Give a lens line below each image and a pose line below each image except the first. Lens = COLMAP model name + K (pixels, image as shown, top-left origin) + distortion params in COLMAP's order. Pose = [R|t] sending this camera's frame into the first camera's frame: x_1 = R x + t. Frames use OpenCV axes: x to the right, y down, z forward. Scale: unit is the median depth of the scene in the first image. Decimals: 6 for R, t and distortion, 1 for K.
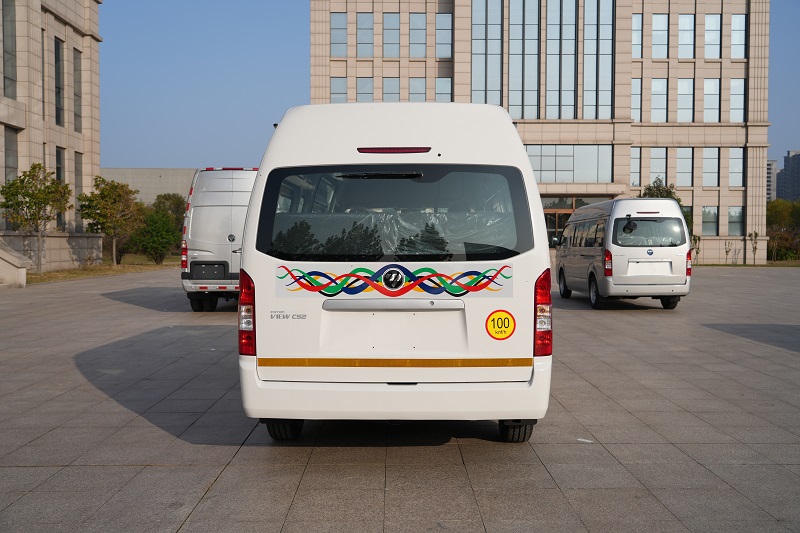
lens RADIAL K [[776.4, 0, 415.2], [0, 776.4, 256.9], [0, 0, 1]] dist [0.023668, 0.000000]
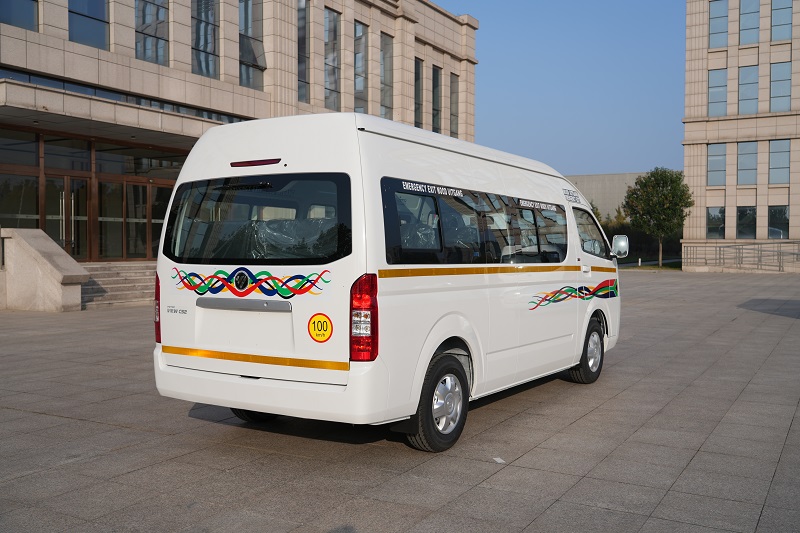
lens RADIAL K [[776.4, 0, 416.7], [0, 776.4, 255.9], [0, 0, 1]] dist [0.023668, 0.000000]
pose [[0.860604, 0.005922, -0.509241, 0.737437], [-0.009597, 0.999943, -0.004591, -0.004034], [0.509185, 0.008838, 0.860612, 0.178611]]
